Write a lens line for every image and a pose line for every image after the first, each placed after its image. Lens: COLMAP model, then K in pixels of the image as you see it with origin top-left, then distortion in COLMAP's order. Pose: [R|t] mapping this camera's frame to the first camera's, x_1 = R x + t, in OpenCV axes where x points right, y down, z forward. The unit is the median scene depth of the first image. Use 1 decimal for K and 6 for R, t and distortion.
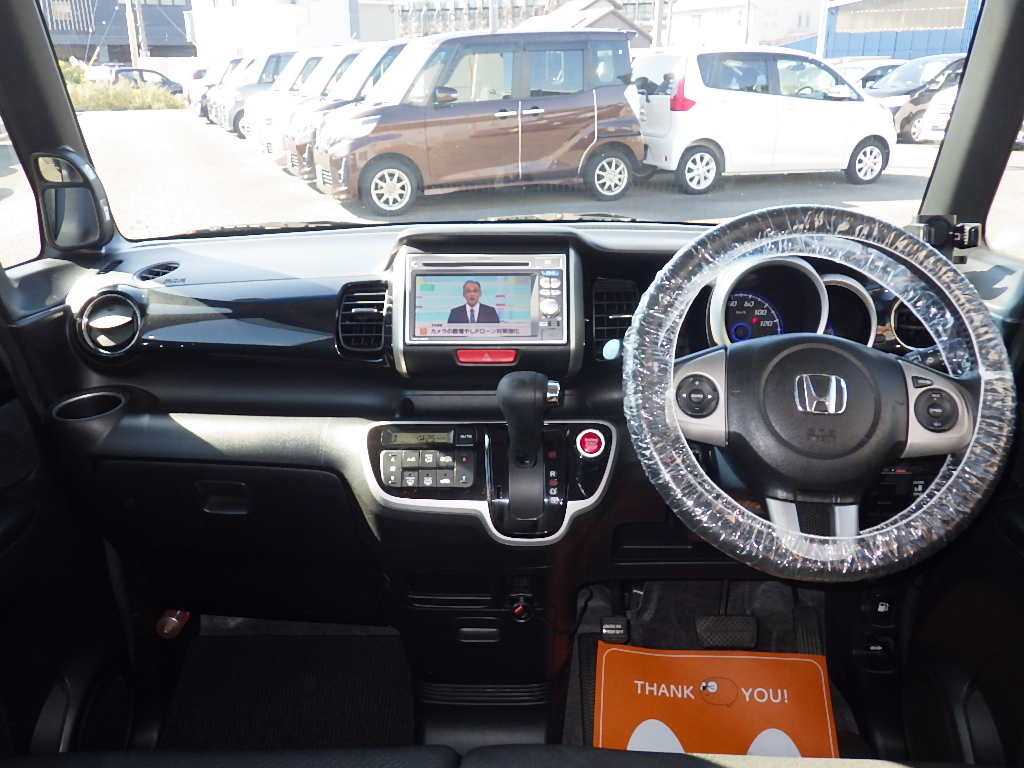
lens RADIAL K [[839.9, 0, 512.0], [0, 839.9, 384.0], [0, 0, 1]] dist [0.011108, -0.016104]
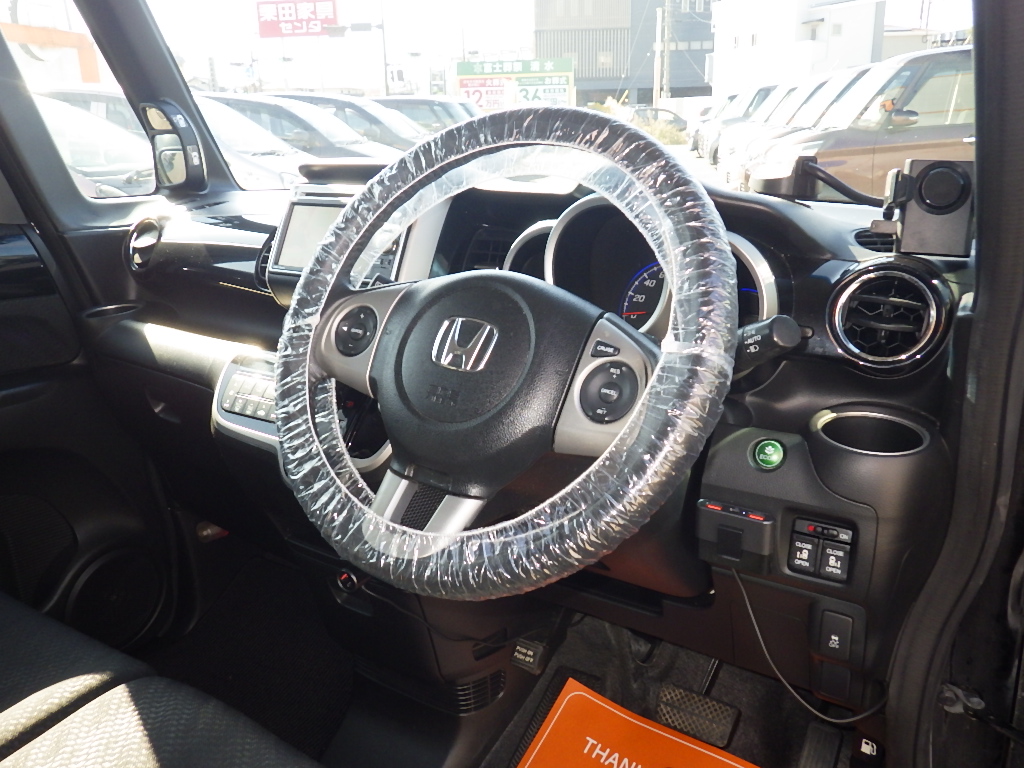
lens RADIAL K [[846.2, 0, 512.6], [0, 846.2, 376.7], [0, 0, 1]] dist [0.007903, -0.005825]
pose [[0.842283, 0.143837, -0.519491, 0.070277], [-0.170869, 0.985285, -0.004234, 0.003152], [0.511237, 0.092331, 0.854466, 0.033204]]
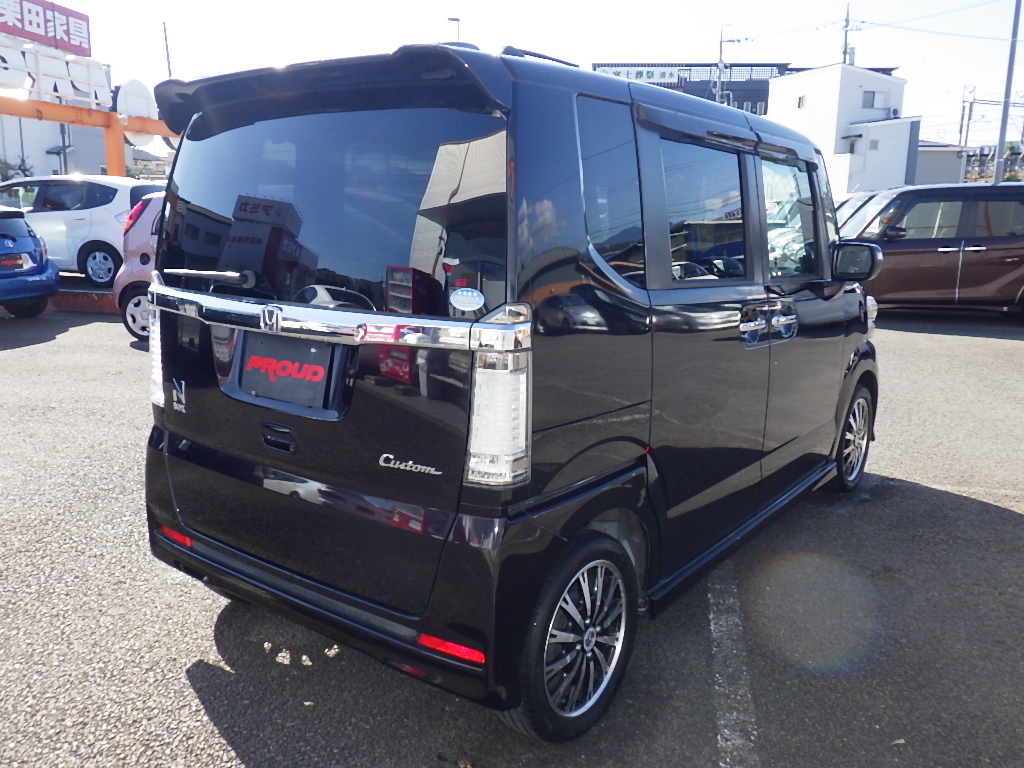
lens RADIAL K [[846.7, 0, 508.1], [0, 846.7, 383.7], [0, 0, 1]] dist [0.017197, -0.002244]
pose [[0.810371, 0.140324, -0.568865, 0.186015], [-0.226738, 0.970358, -0.083635, 0.106006], [0.540267, 0.196758, 0.818168, -0.290100]]
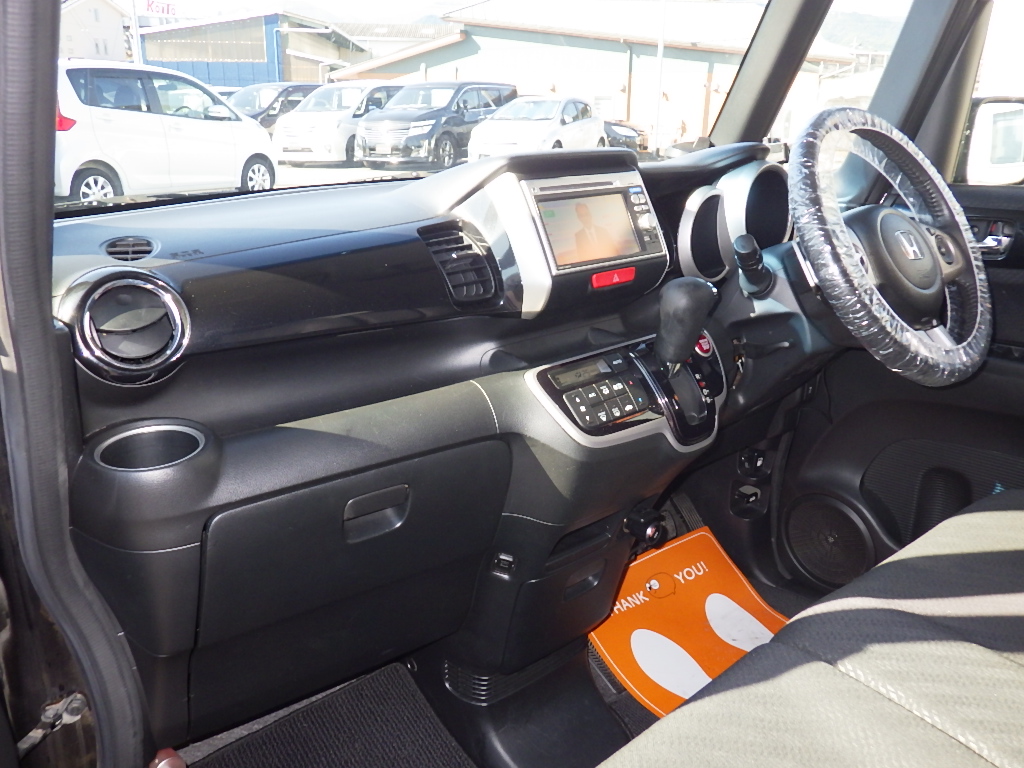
lens RADIAL K [[846.2, 0, 512.6], [0, 846.2, 376.7], [0, 0, 1]] dist [0.007903, -0.005825]
pose [[0.732744, -0.196857, 0.651409, -0.084648], [0.224904, 0.973509, 0.041210, 0.001257], [-0.642265, 0.116308, 0.757607, 0.037283]]
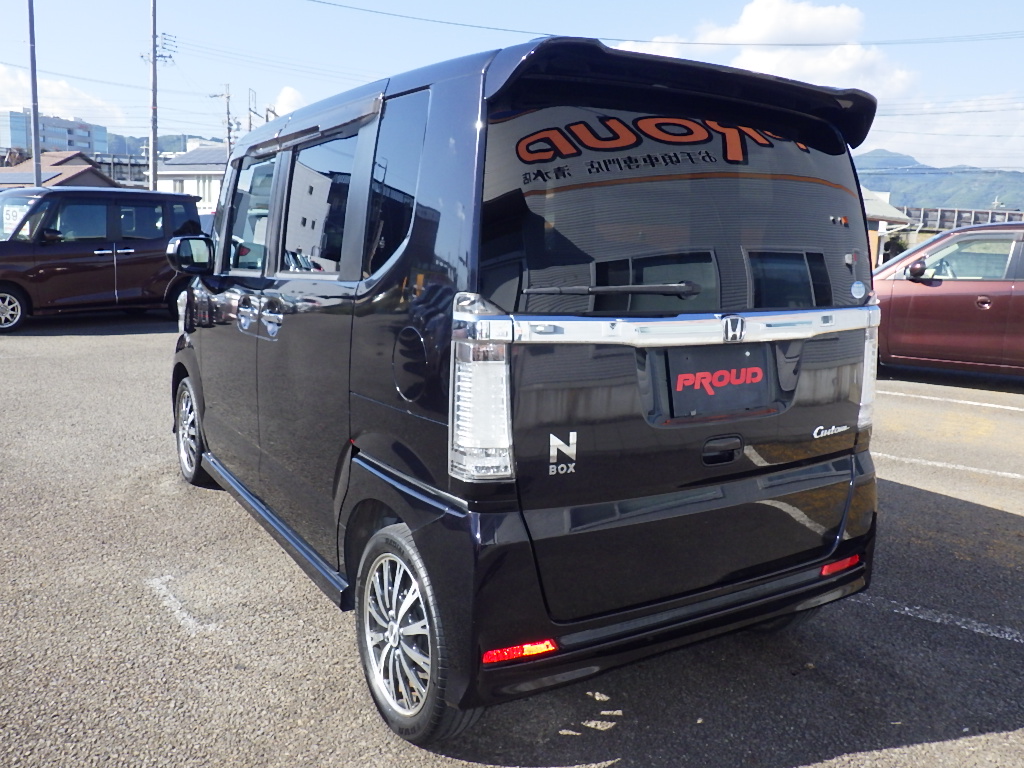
lens RADIAL K [[848.3, 0, 508.3], [0, 848.3, 387.7], [0, 0, 1]] dist [0.009573, 0.005040]
pose [[0.836206, -0.055394, 0.545611, -0.184879], [0.151300, 0.979577, -0.132430, 0.120850], [-0.527131, 0.193290, 0.827509, -0.290622]]
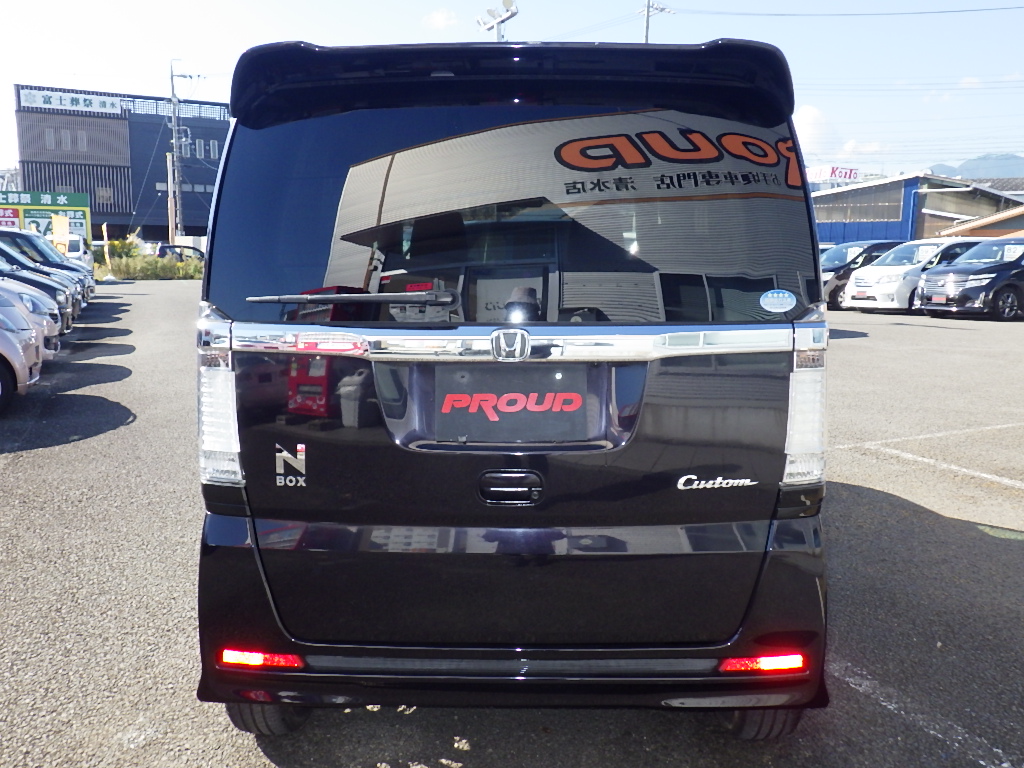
lens RADIAL K [[848.3, 0, 508.3], [0, 848.3, 387.7], [0, 0, 1]] dist [0.009573, 0.005040]
pose [[0.999927, 0.012014, 0.001587, -0.006868], [-0.011461, 0.980114, -0.198106, 0.132817], [-0.003936, 0.198073, 0.980179, -0.327065]]
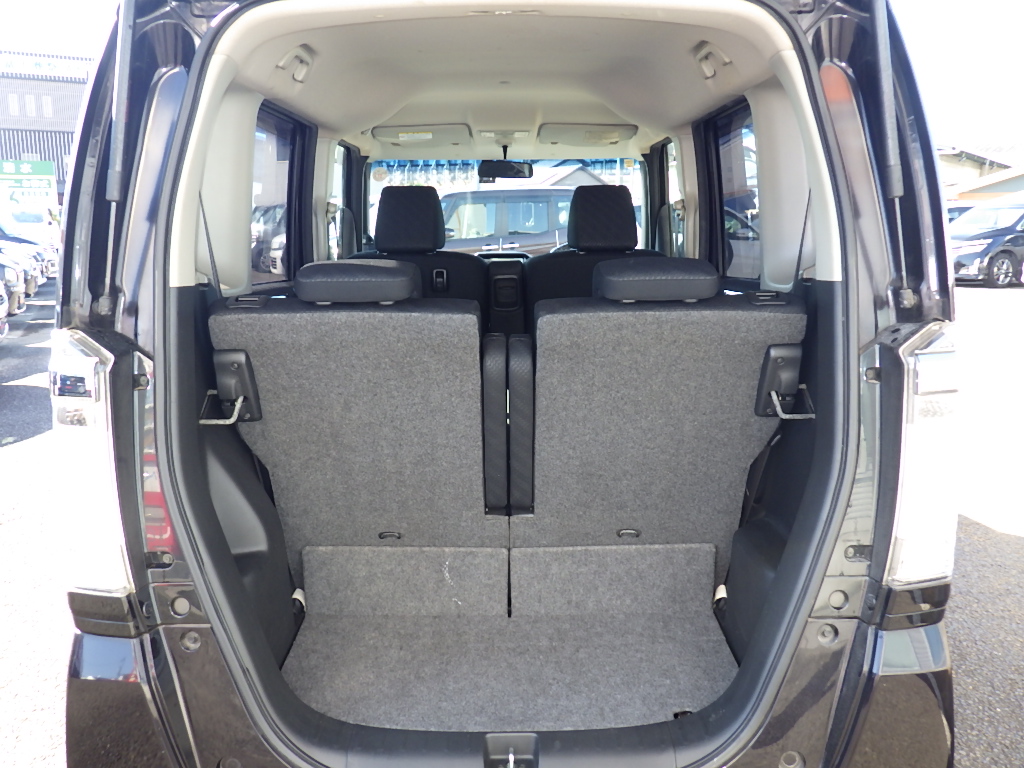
lens RADIAL K [[846.7, 0, 508.1], [0, 846.7, 383.7], [0, 0, 1]] dist [0.017197, -0.002244]
pose [[0.999735, 0.000279, 0.023032, -0.009201], [0.003515, 0.986365, -0.164532, 0.105233], [-0.022764, 0.164570, 0.986103, -0.269538]]
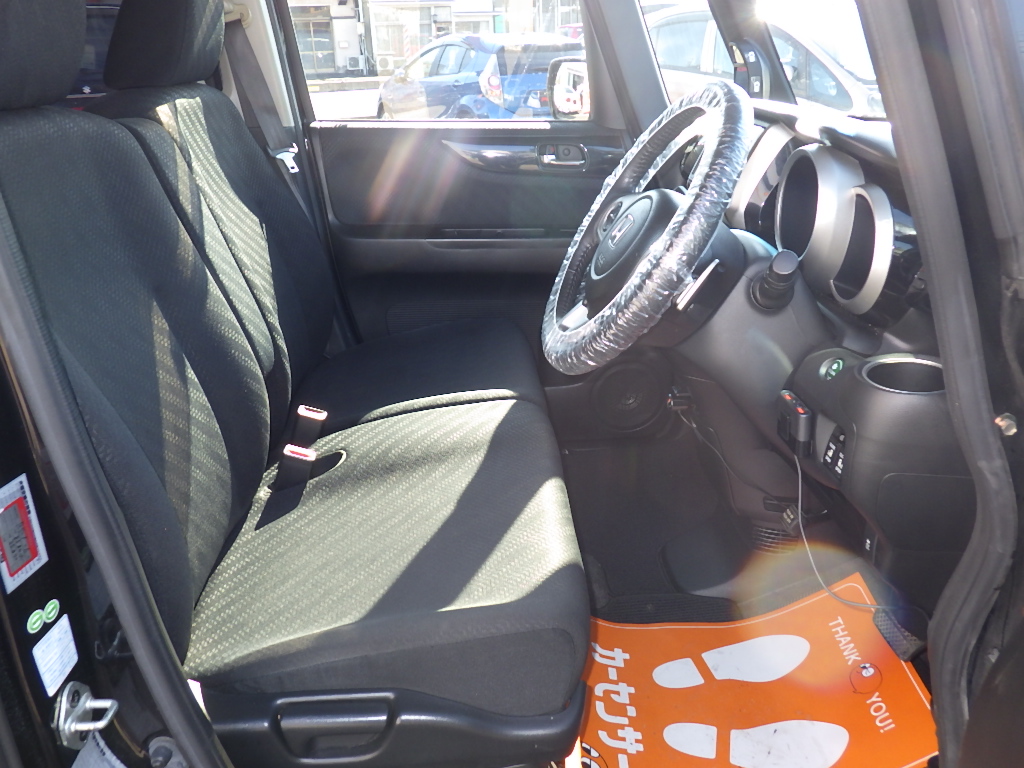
lens RADIAL K [[846.2, 0, 512.6], [0, 846.2, 376.7], [0, 0, 1]] dist [0.007903, -0.005825]
pose [[0.082911, 0.371384, -0.924770, 0.137297], [-0.319381, 0.888921, 0.328352, -0.013482], [0.943992, 0.268129, 0.192314, 0.058602]]
